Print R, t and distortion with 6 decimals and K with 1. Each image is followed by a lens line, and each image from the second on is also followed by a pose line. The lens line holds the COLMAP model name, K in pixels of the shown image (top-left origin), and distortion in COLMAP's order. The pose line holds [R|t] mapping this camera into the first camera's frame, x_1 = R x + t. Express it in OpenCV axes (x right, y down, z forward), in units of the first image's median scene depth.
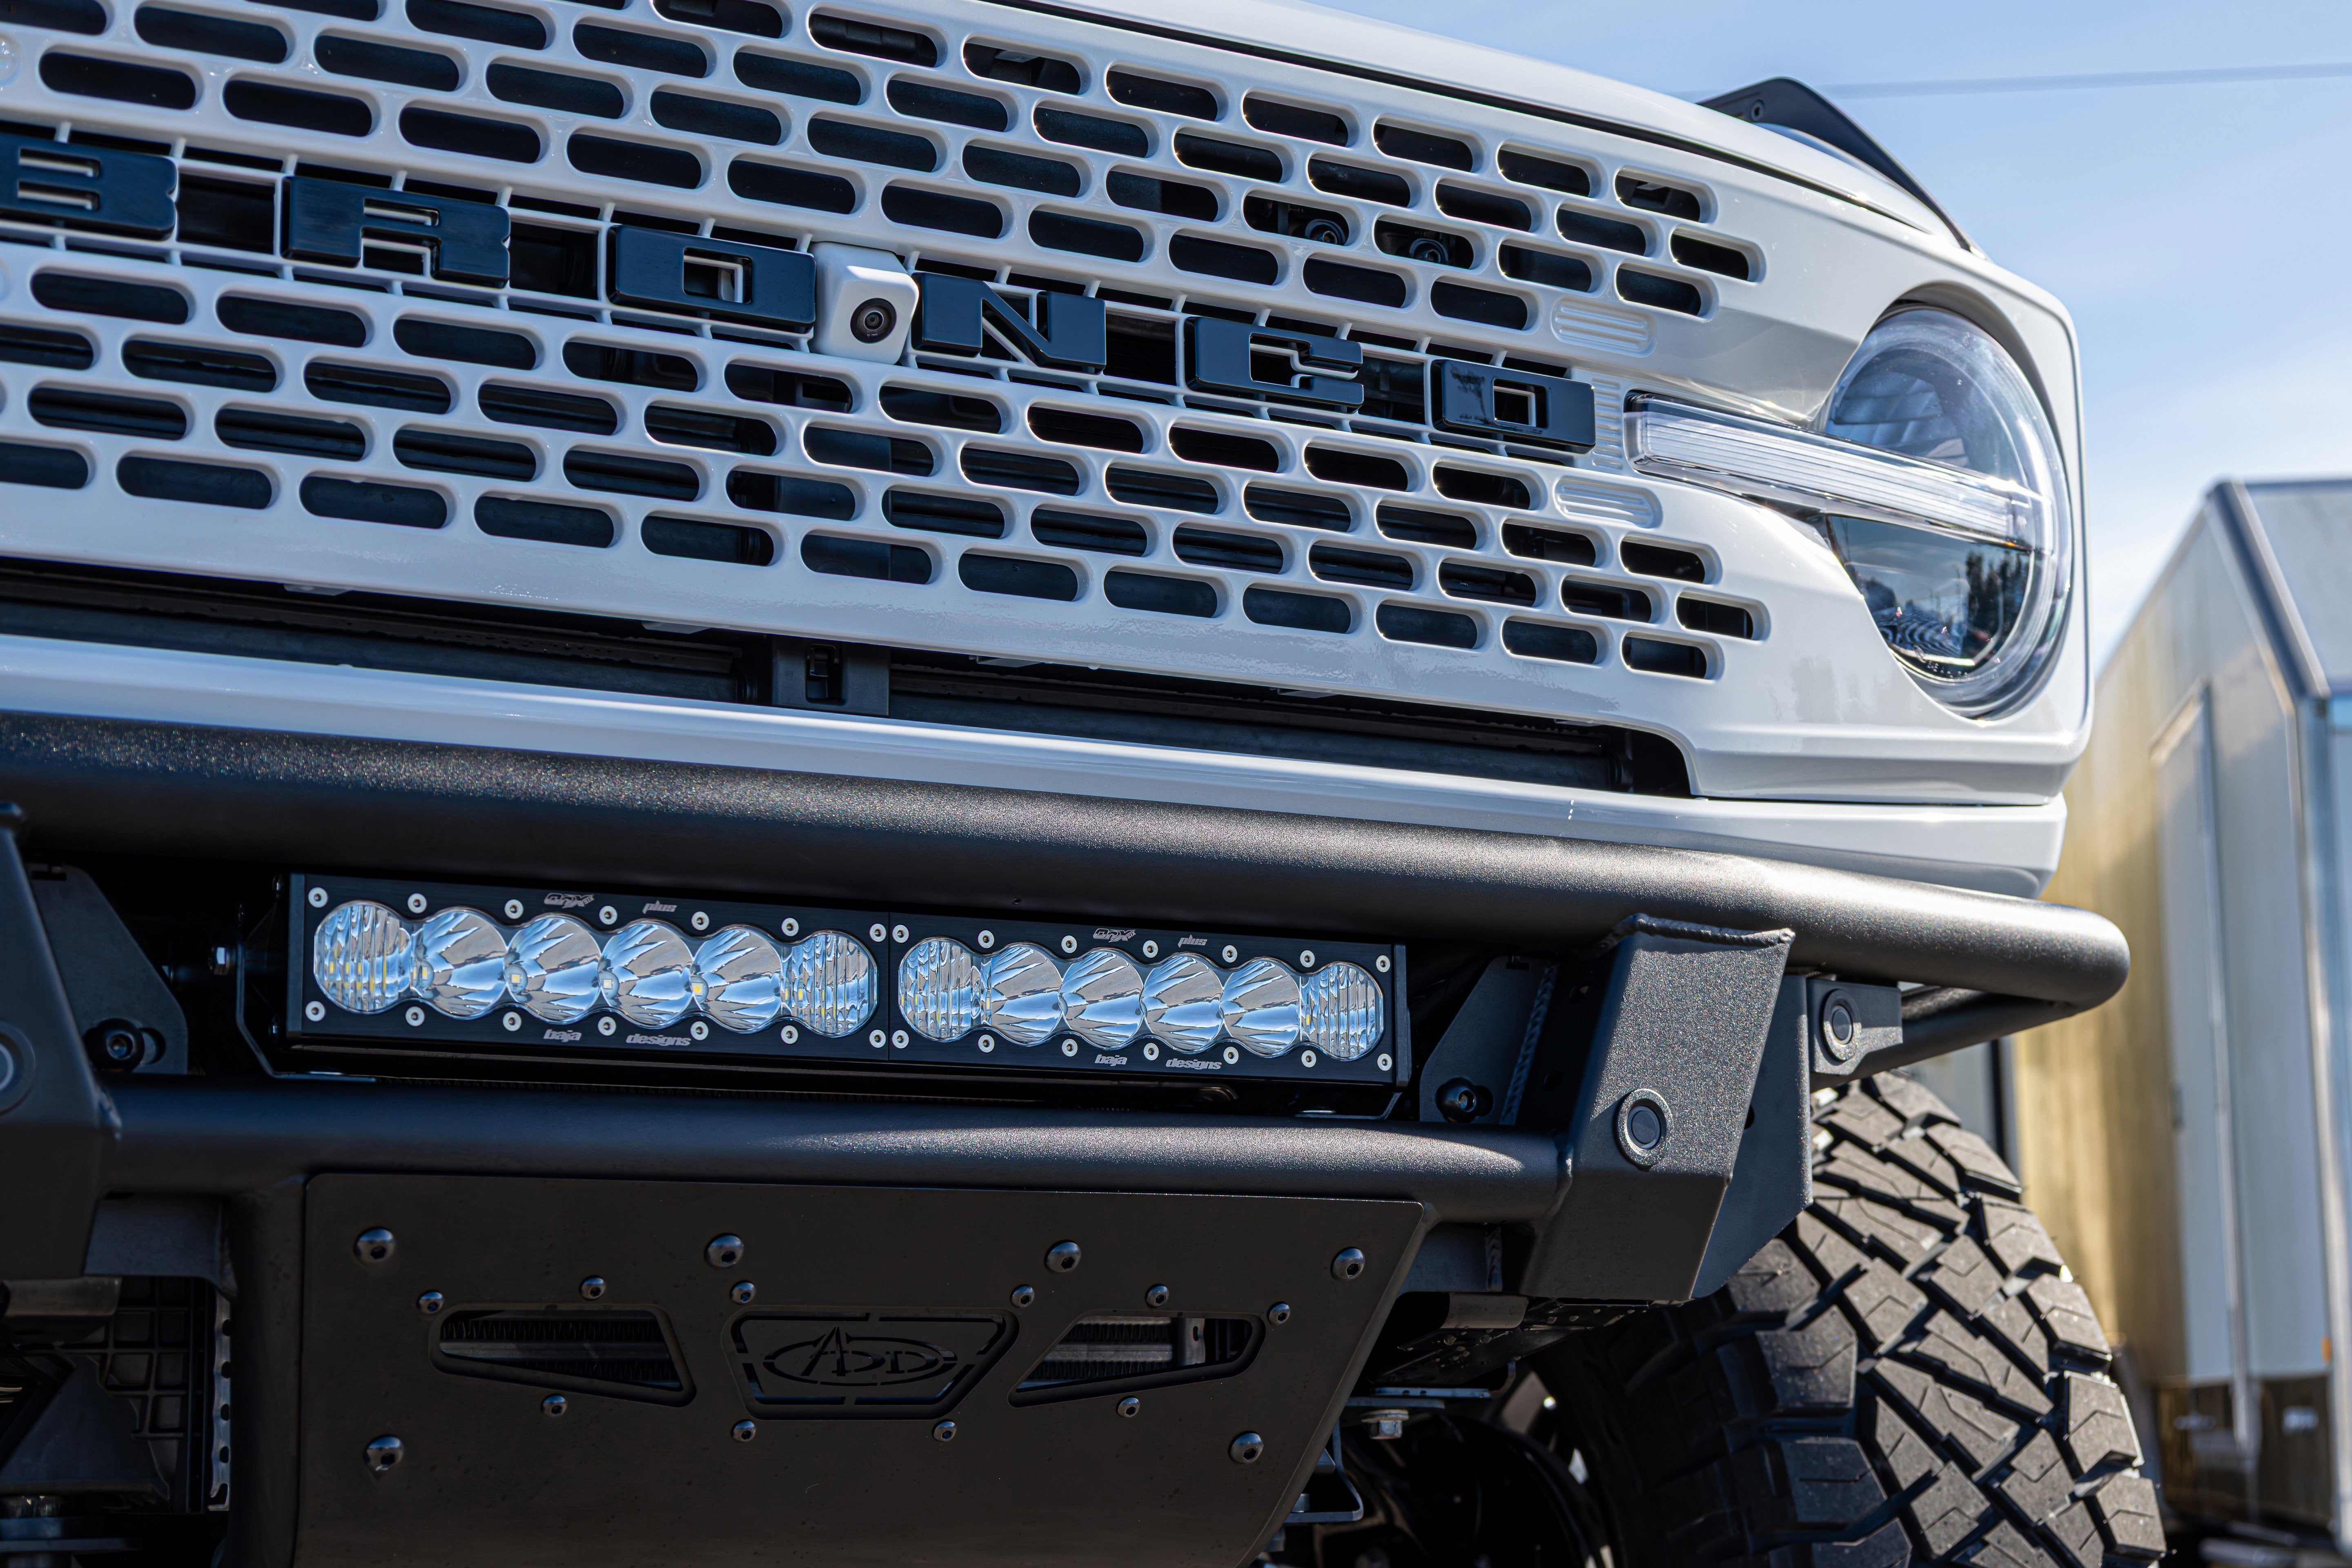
lens RADIAL K [[4284.8, 0, 1208.3], [0, 4284.8, 807.1], [0, 0, 1]] dist [0.003135, 0.000000]
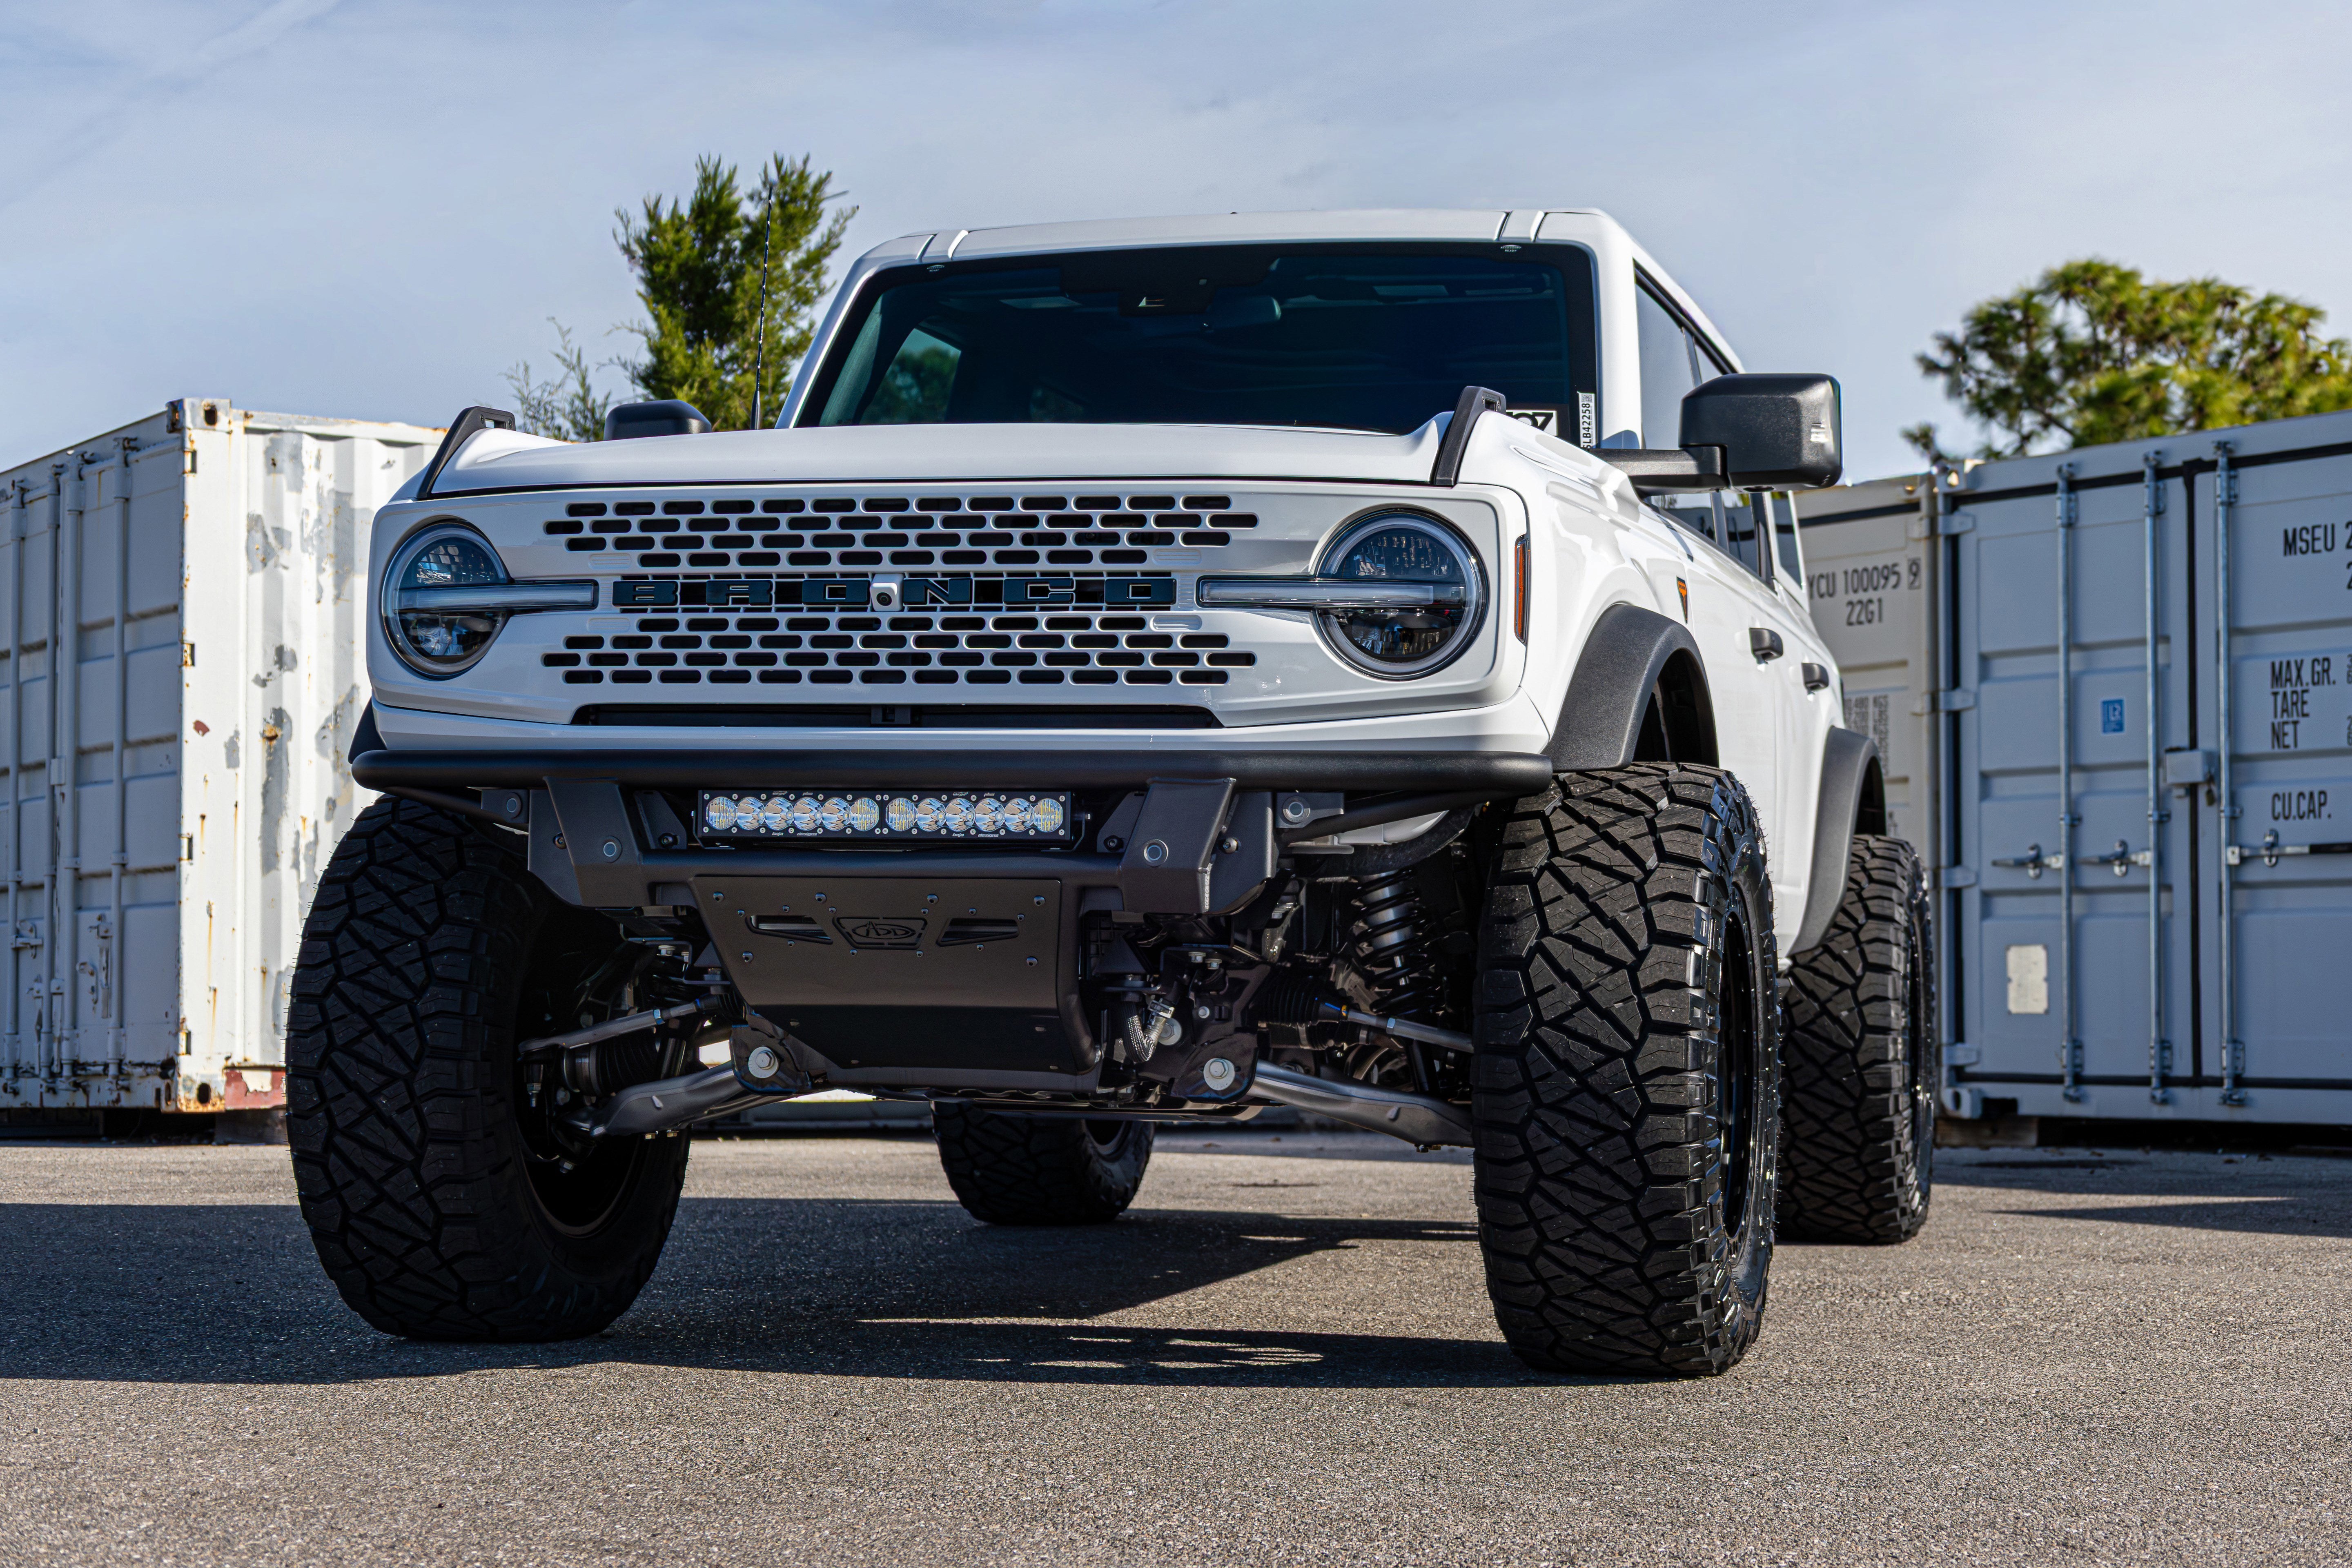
lens RADIAL K [[4284.8, 0, 1091.9], [0, 4284.8, 839.4], [0, 0, 1]] dist [0.003135, 0.000000]
pose [[0.664710, -0.005537, -0.747081, 2.325902], [0.086828, 0.993769, 0.069889, -0.143529], [0.742039, -0.111324, 0.661049, -0.952577]]
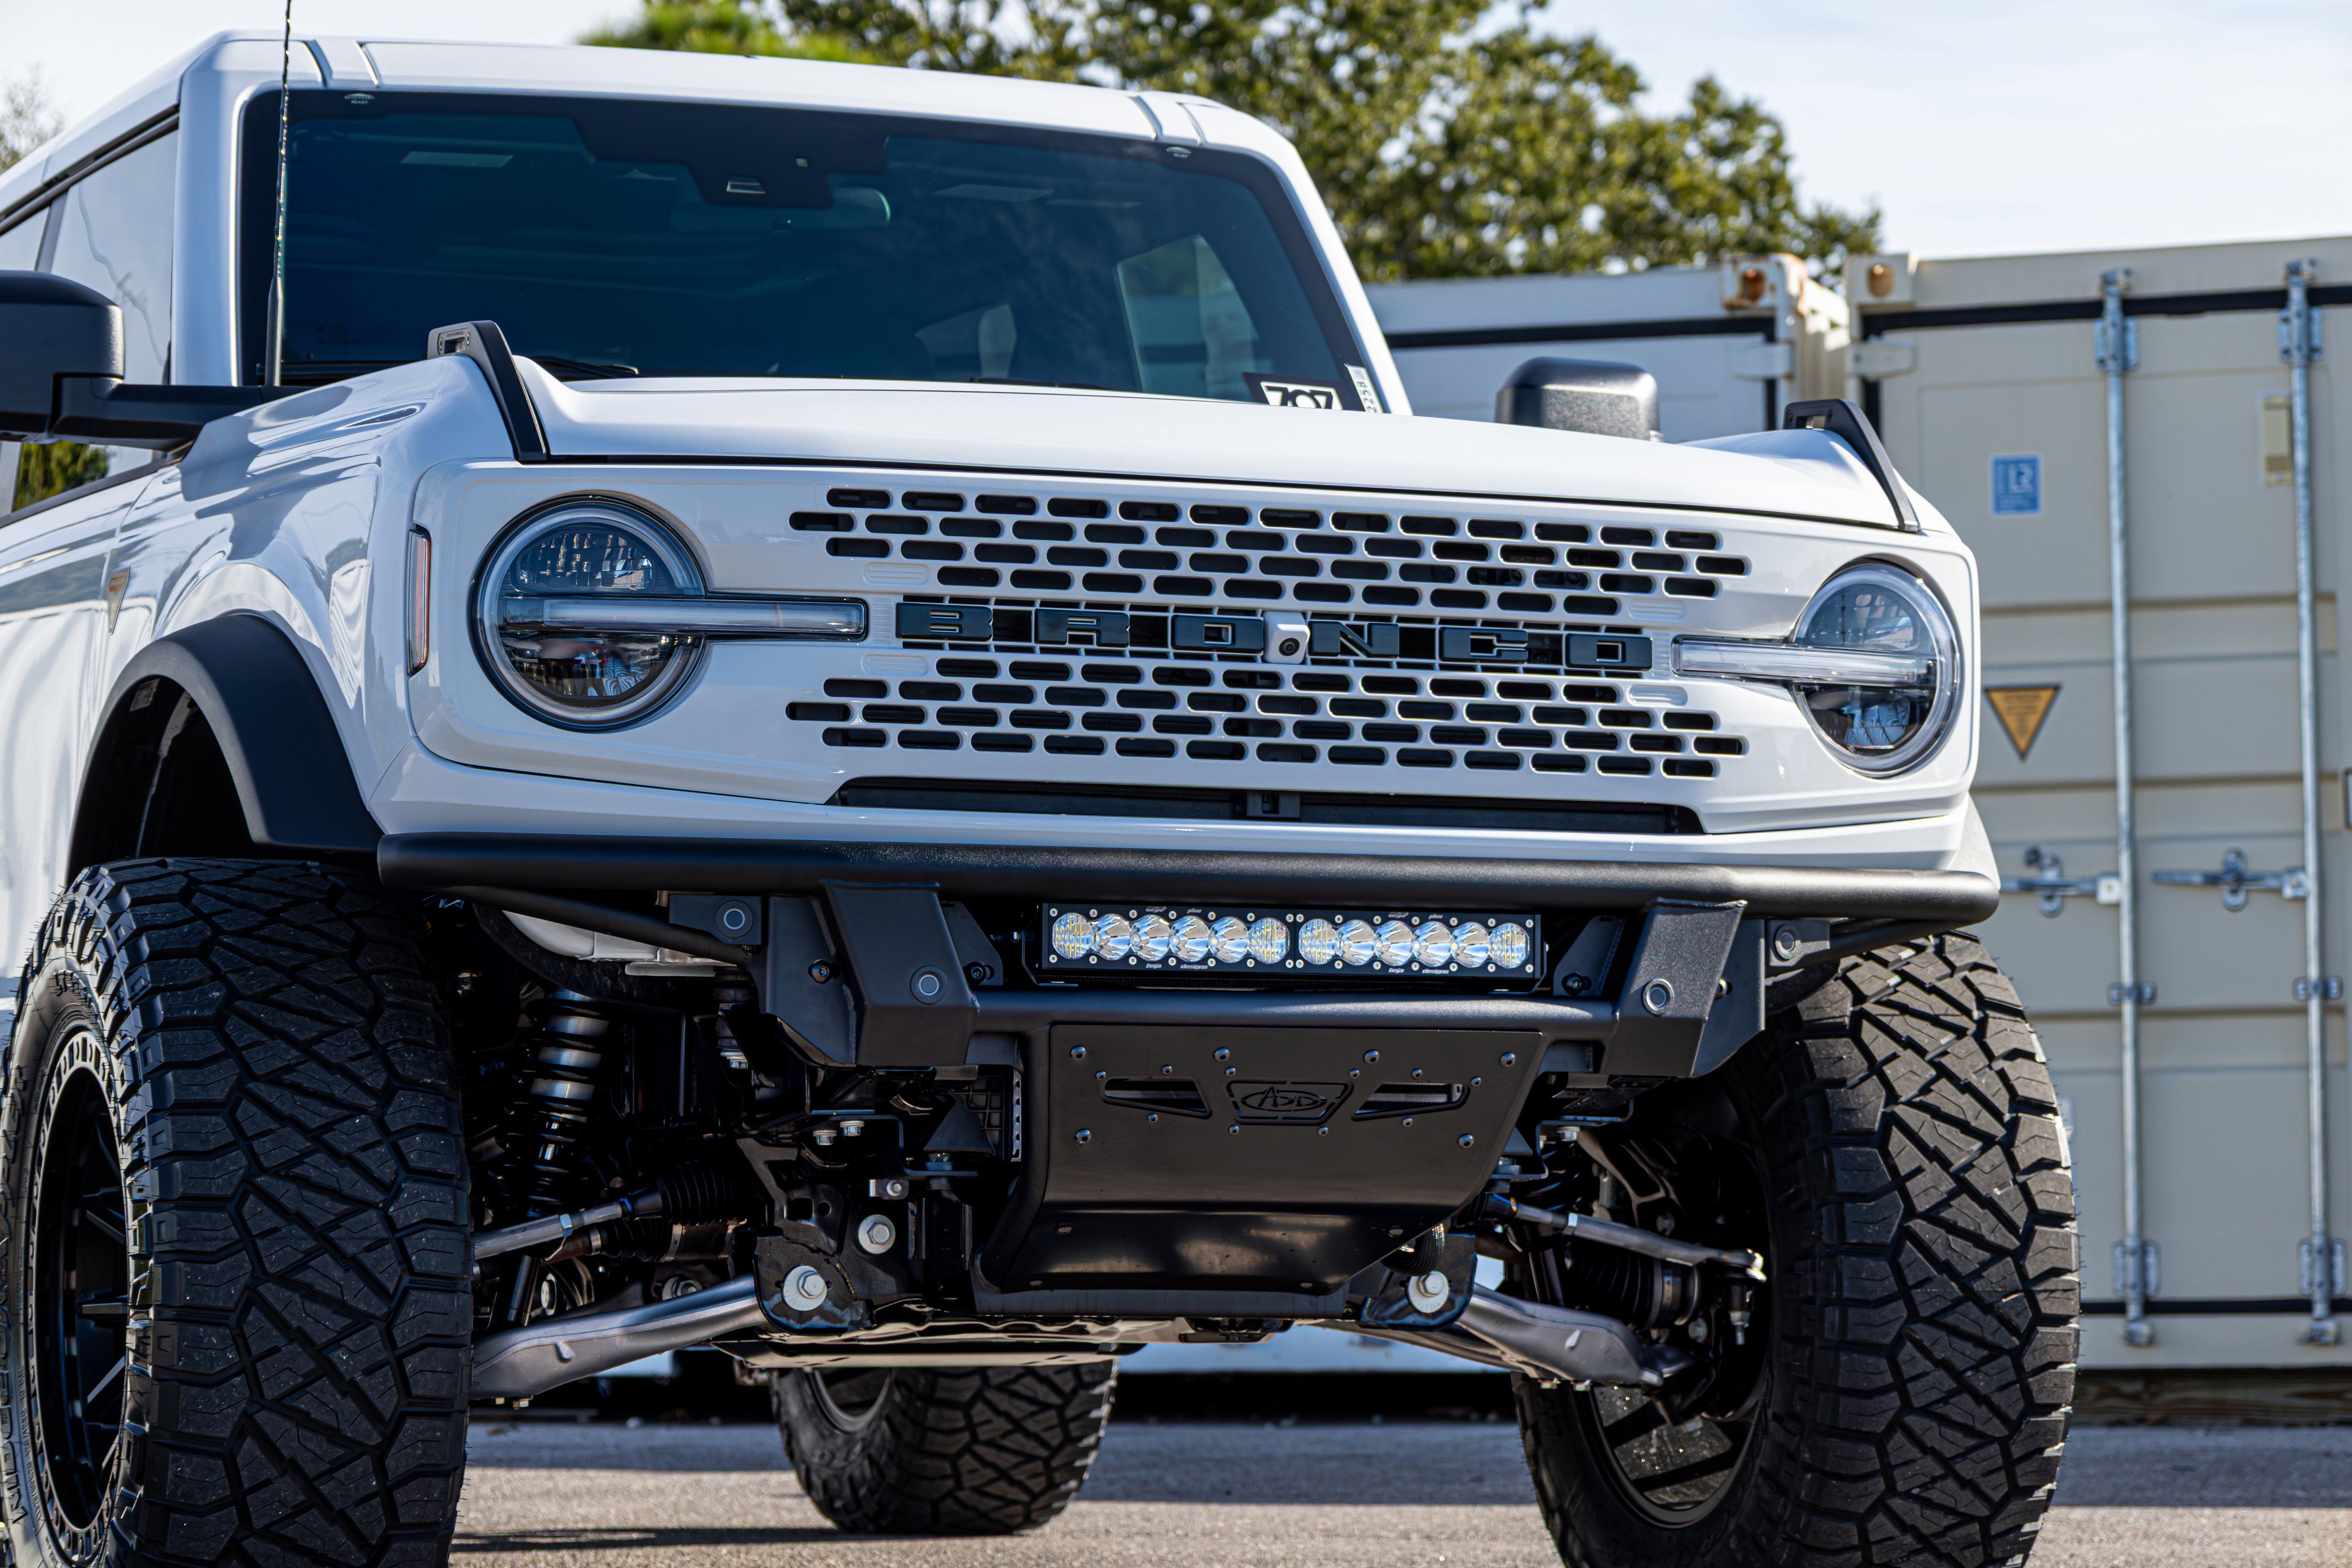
lens RADIAL K [[7655.7, 0, 1422.4], [0, 7655.7, 908.8], [0, 0, 1]] dist [-0.019812, 0.000000]
pose [[0.988592, 0.007179, -0.150446, 0.600396], [0.008637, 0.994518, 0.104207, -0.395823], [0.150369, -0.104318, 0.983111, -2.980008]]
